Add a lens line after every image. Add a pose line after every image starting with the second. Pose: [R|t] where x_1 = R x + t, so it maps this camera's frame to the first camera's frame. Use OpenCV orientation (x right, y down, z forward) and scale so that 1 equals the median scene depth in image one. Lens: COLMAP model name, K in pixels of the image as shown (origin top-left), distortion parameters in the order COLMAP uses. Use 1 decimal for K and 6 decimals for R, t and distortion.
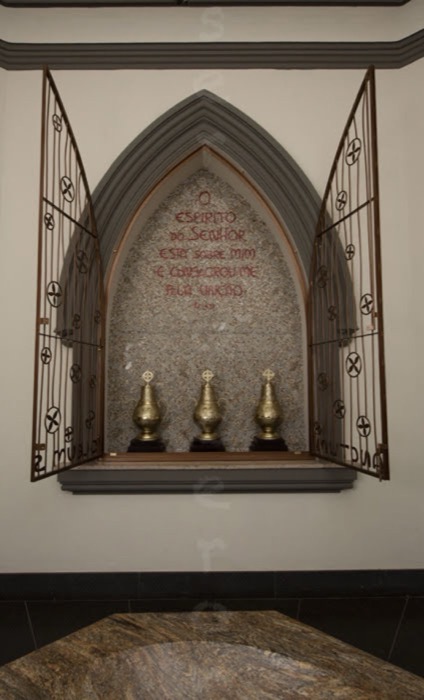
lens RADIAL K [[427.0, 0, 212.0], [0, 427.0, 350.0], [0, 0, 1]] dist [-0.001509, 0.000328]
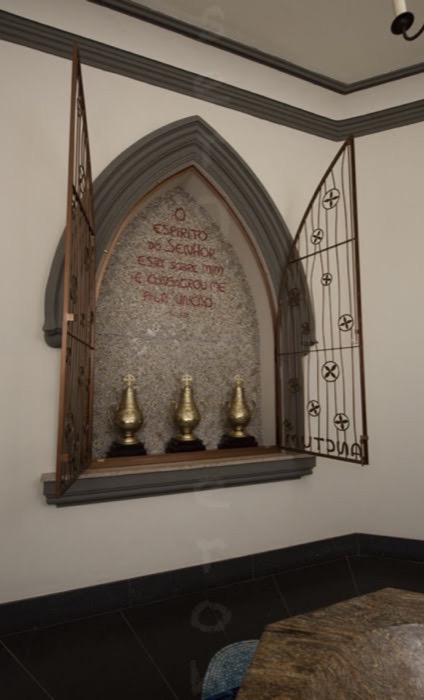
lens RADIAL K [[371.0, 0, 224.6], [0, 371.0, 350.3], [0, 0, 1]] dist [-0.005275, -0.002017]
pose [[0.923766, 0.038468, 0.381020, -0.294621], [-0.030070, 0.999156, -0.027972, 0.010444], [-0.381775, 0.014382, 0.924144, 0.114045]]
